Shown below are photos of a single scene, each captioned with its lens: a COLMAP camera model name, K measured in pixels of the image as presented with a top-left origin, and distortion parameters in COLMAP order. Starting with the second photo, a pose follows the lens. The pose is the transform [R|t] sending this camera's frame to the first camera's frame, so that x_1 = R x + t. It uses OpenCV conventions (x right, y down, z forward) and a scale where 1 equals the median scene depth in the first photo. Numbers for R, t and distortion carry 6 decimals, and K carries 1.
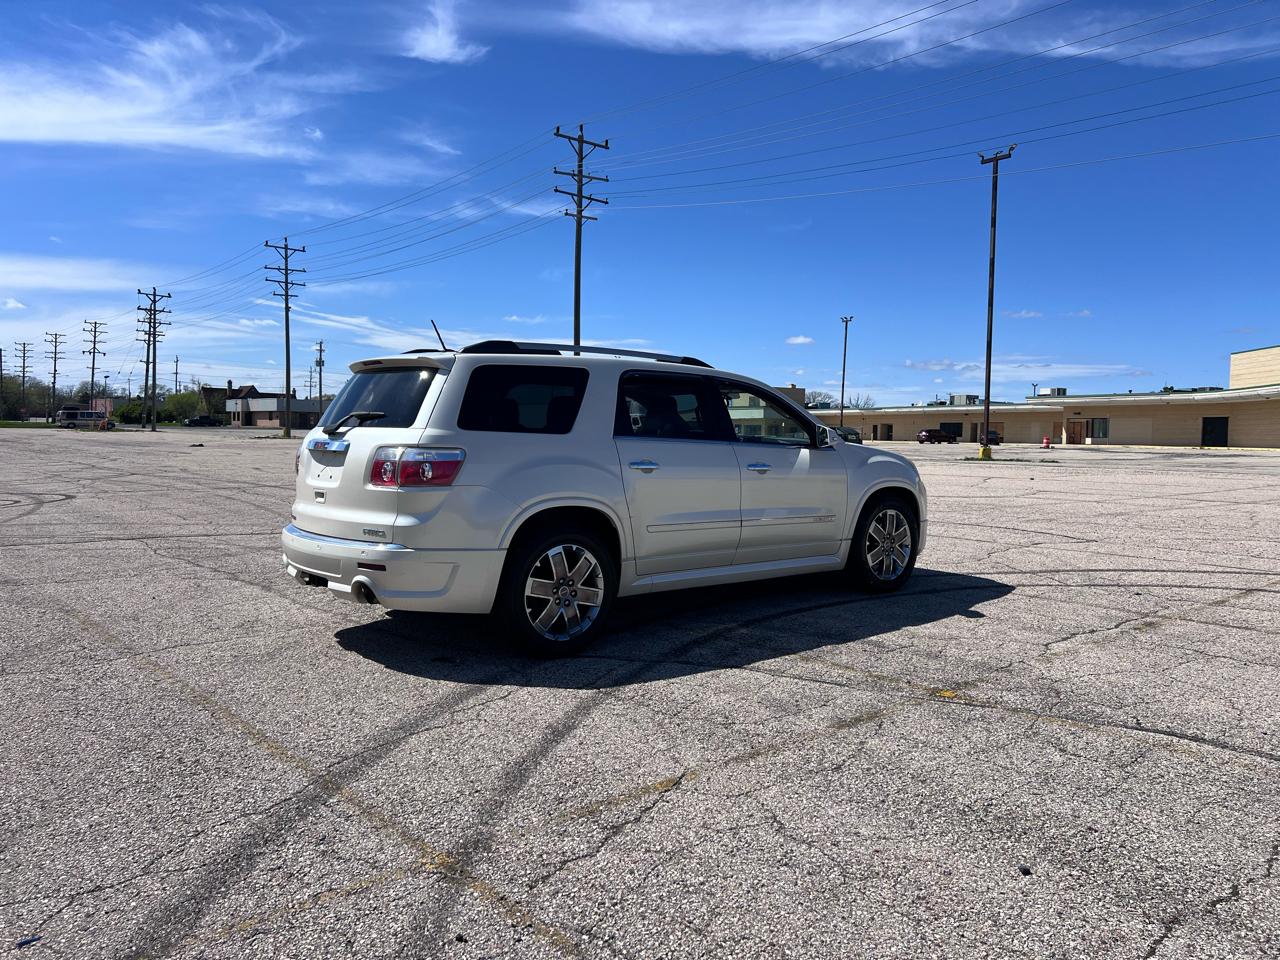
lens RADIAL K [[952.1, 0, 646.5], [0, 952.1, 463.8], [0, 0, 1]] dist [0.028331, -0.002998]
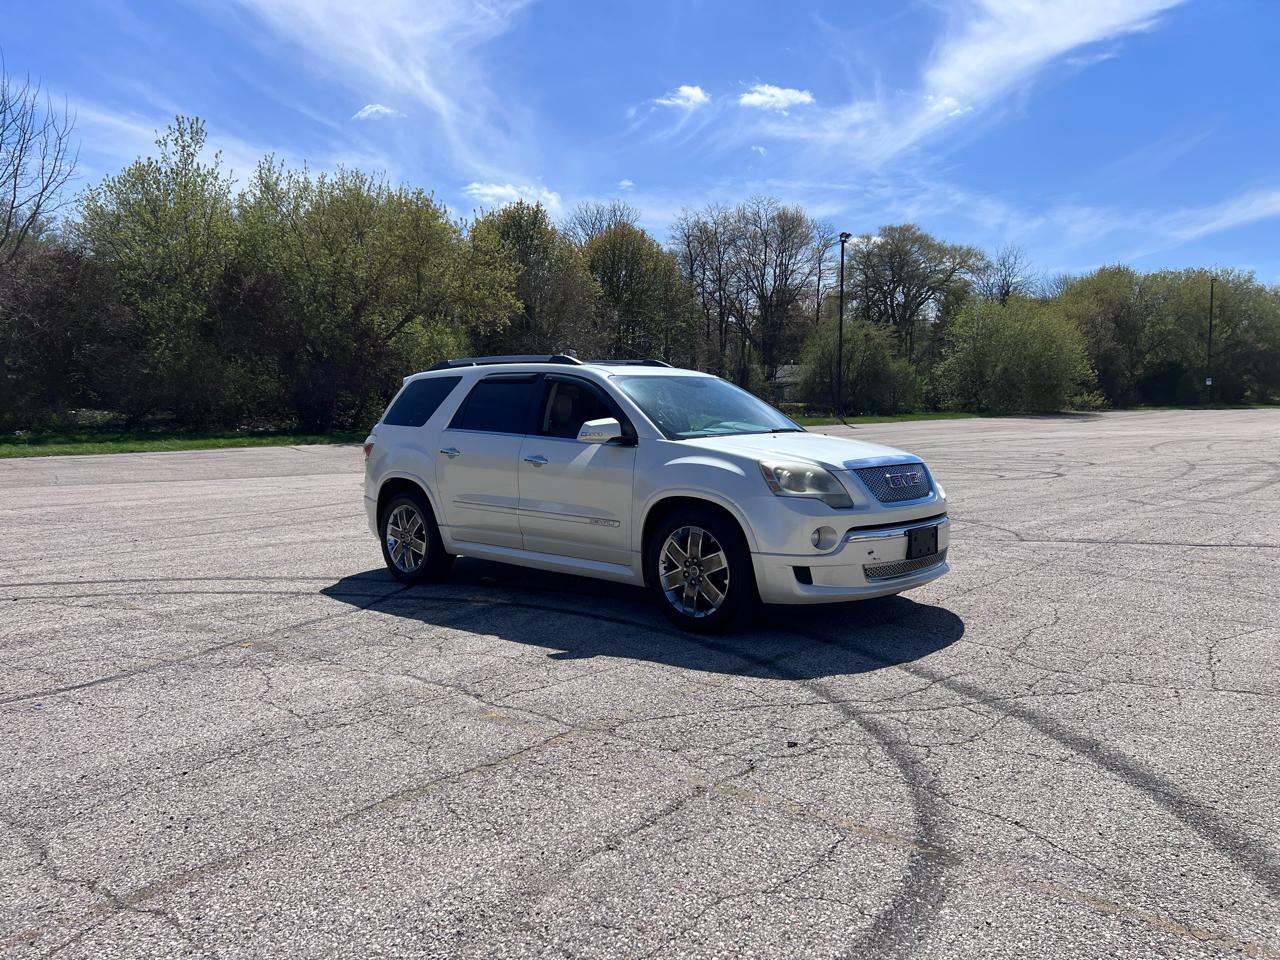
lens RADIAL K [[958.0, 0, 640.0], [0, 958.0, 480.0], [0, 0, 1]] dist [0.012385, 0.001363]
pose [[0.143770, 0.058524, -0.987879, 1.087363], [-0.032361, 0.997994, 0.054414, -0.032947], [0.989082, 0.024146, 0.145375, 0.896882]]
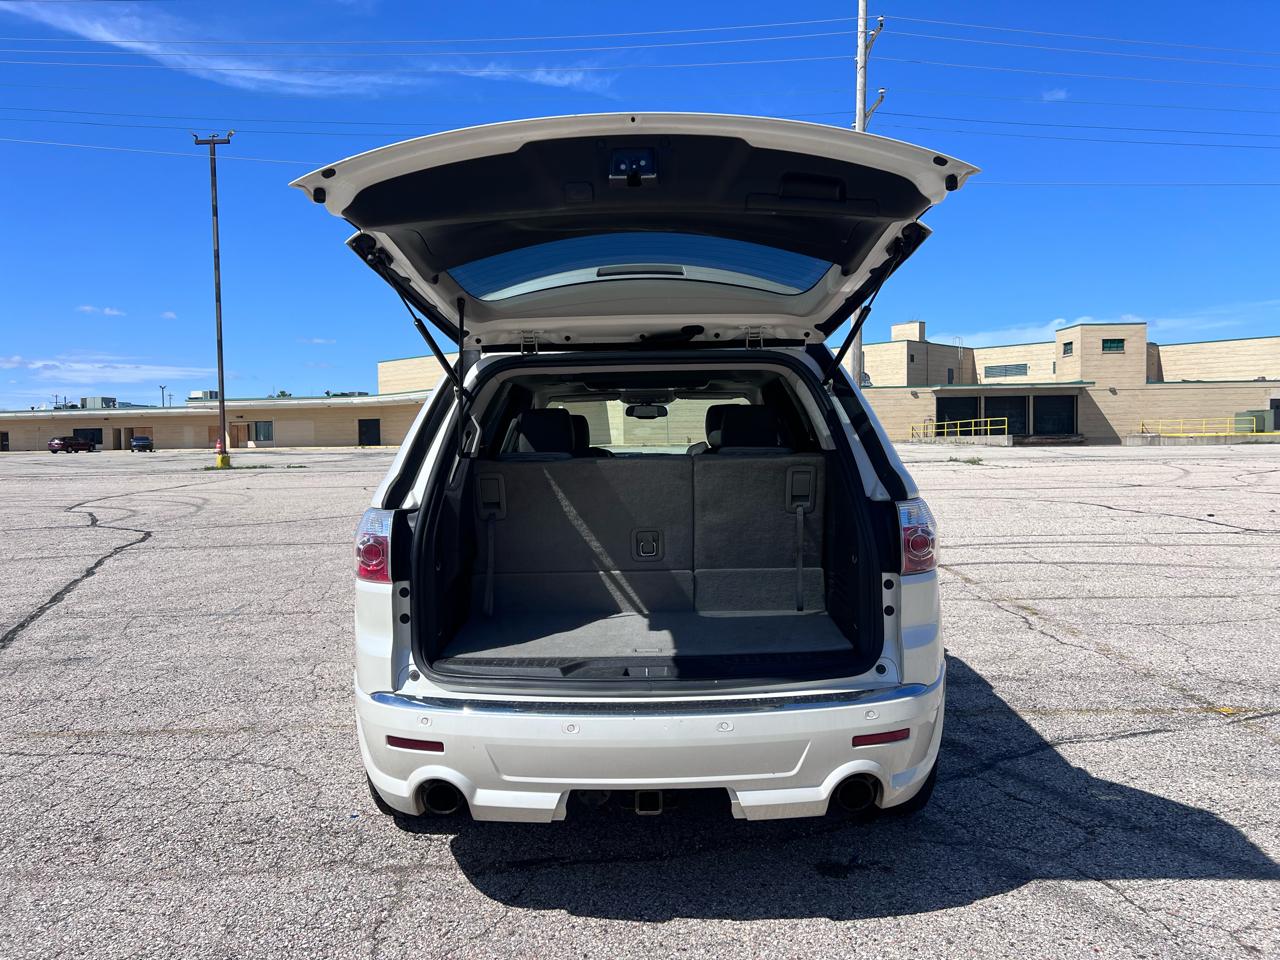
lens RADIAL K [[962.4, 0, 645.6], [0, 962.4, 470.8], [0, 0, 1]] dist [0.015241, -0.004294]
pose [[0.651823, -0.052315, 0.756565, -0.503561], [0.049641, 0.998422, 0.026270, -0.037971], [-0.756745, 0.020433, 0.653391, 0.523751]]
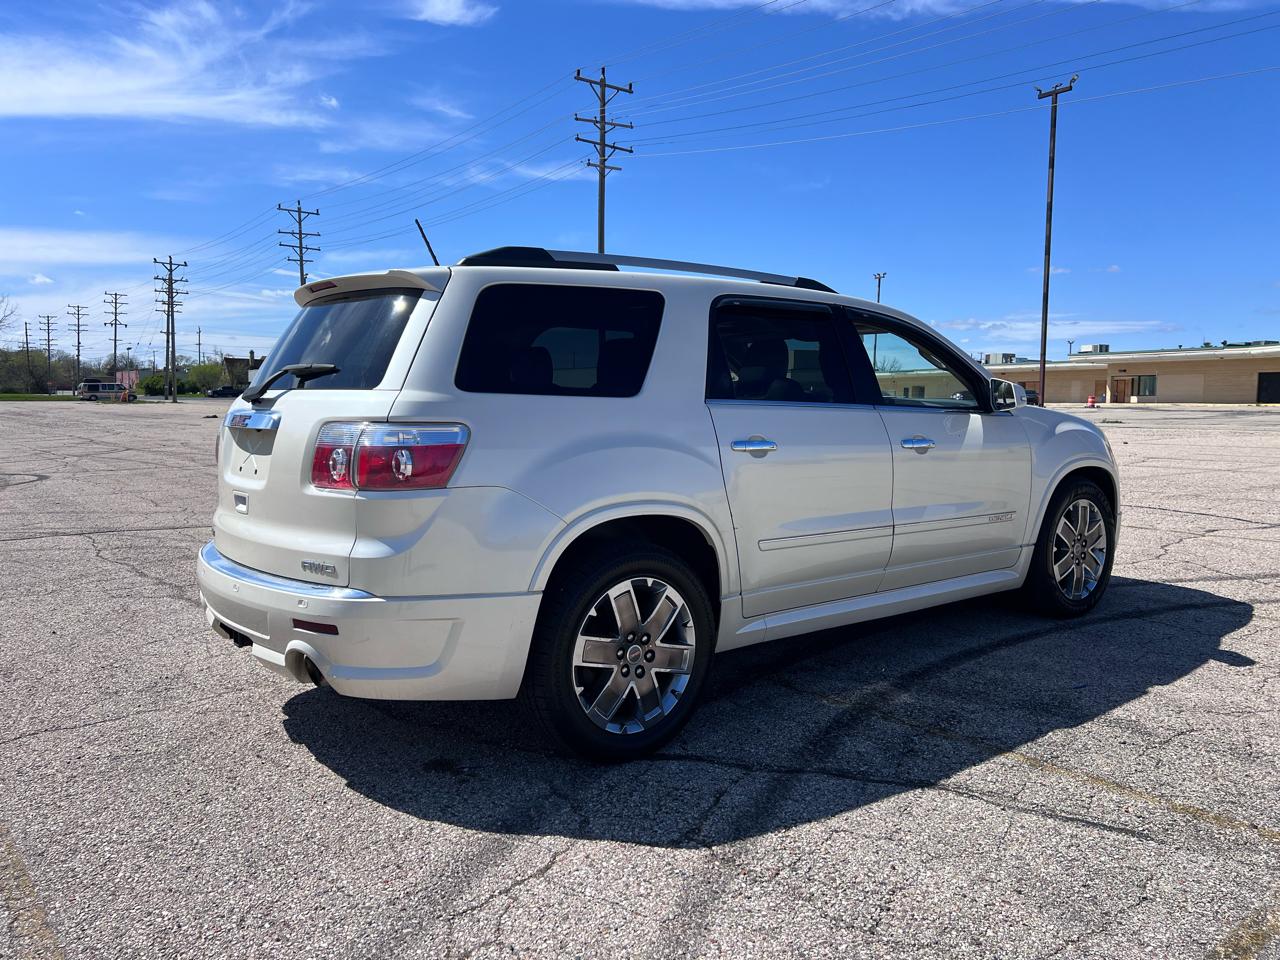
lens RADIAL K [[958.0, 0, 640.0], [0, 958.0, 480.0], [0, 0, 1]] dist [0.012385, 0.001363]
pose [[0.999437, -0.011243, -0.031603, -0.049309], [0.012904, 0.998519, 0.052844, -0.008298], [0.030962, -0.053222, 0.998103, 0.306303]]
